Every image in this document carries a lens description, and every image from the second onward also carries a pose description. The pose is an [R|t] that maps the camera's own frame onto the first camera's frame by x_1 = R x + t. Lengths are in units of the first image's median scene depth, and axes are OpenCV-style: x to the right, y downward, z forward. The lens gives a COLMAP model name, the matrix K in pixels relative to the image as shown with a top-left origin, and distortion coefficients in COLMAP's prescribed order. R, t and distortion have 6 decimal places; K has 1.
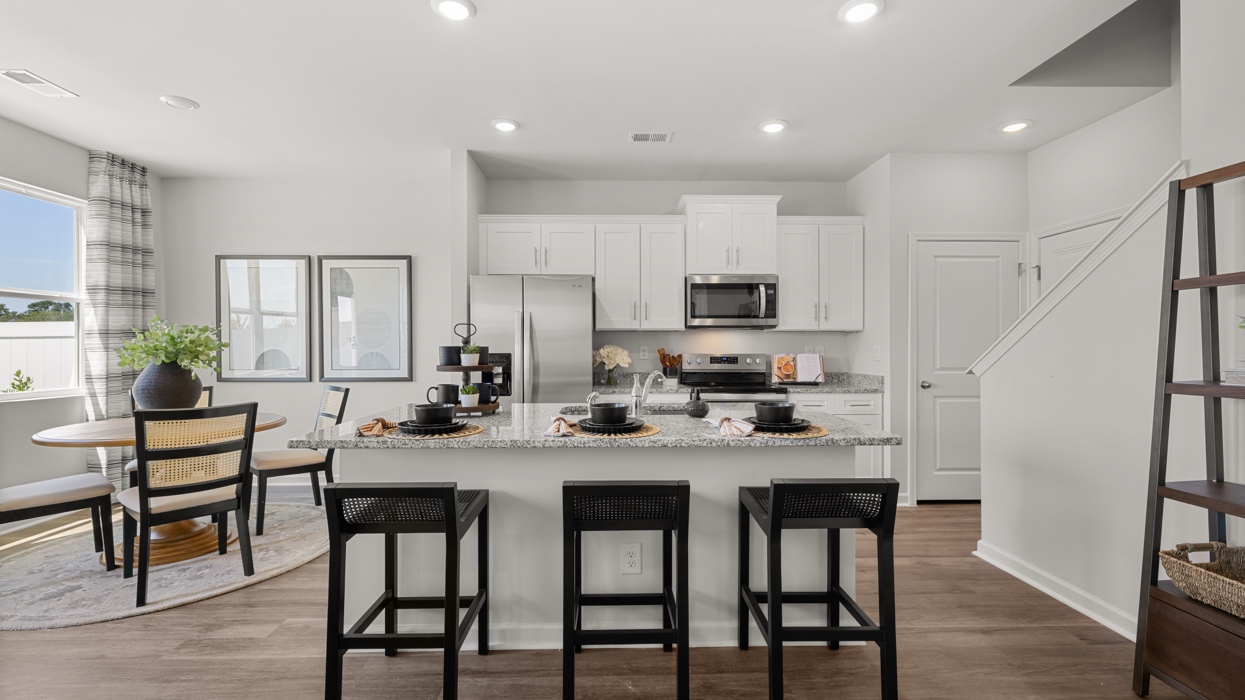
lens RADIAL K [[515.5, 0, 619.0], [0, 515.5, 349.8], [0, 0, 1]] dist [-0.003655, -0.000517]
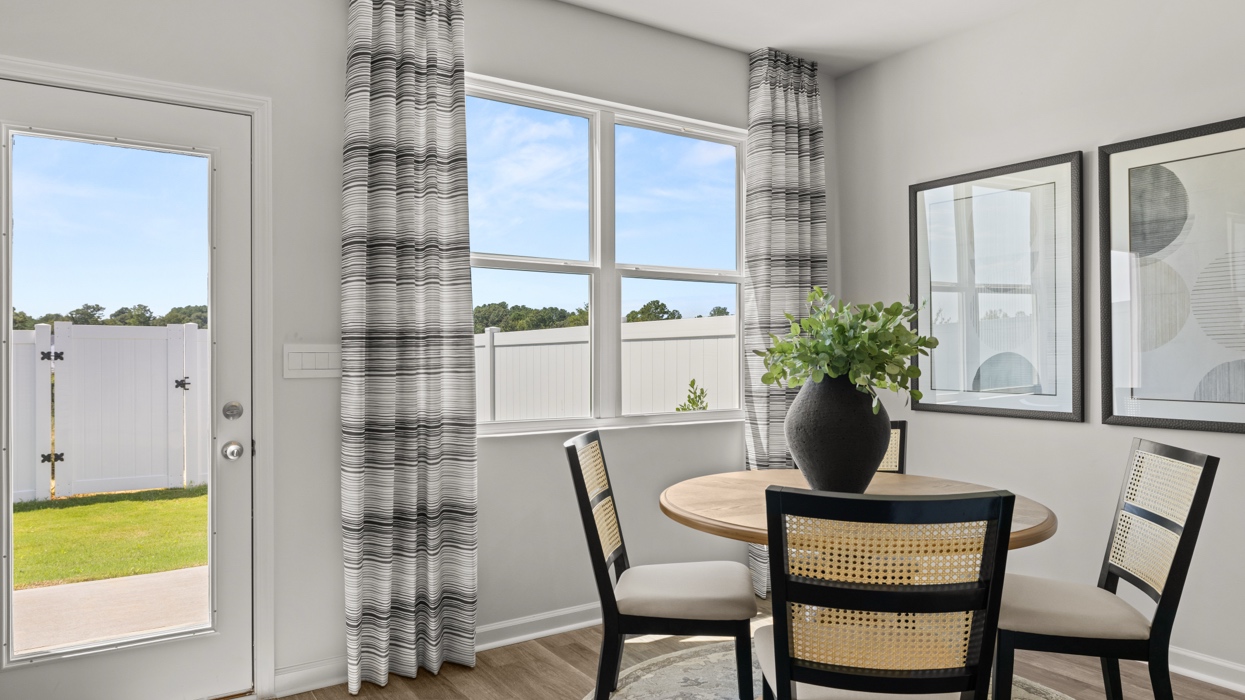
lens RADIAL K [[780.2, 0, 621.1], [0, 780.2, 350.4], [0, 0, 1]] dist [0.002878, 0.001964]
pose [[0.529771, -0.001952, -0.848139, -0.261318], [-0.001857, 0.999992, -0.003461, 0.000543], [0.848139, 0.003409, 0.529763, 0.321437]]
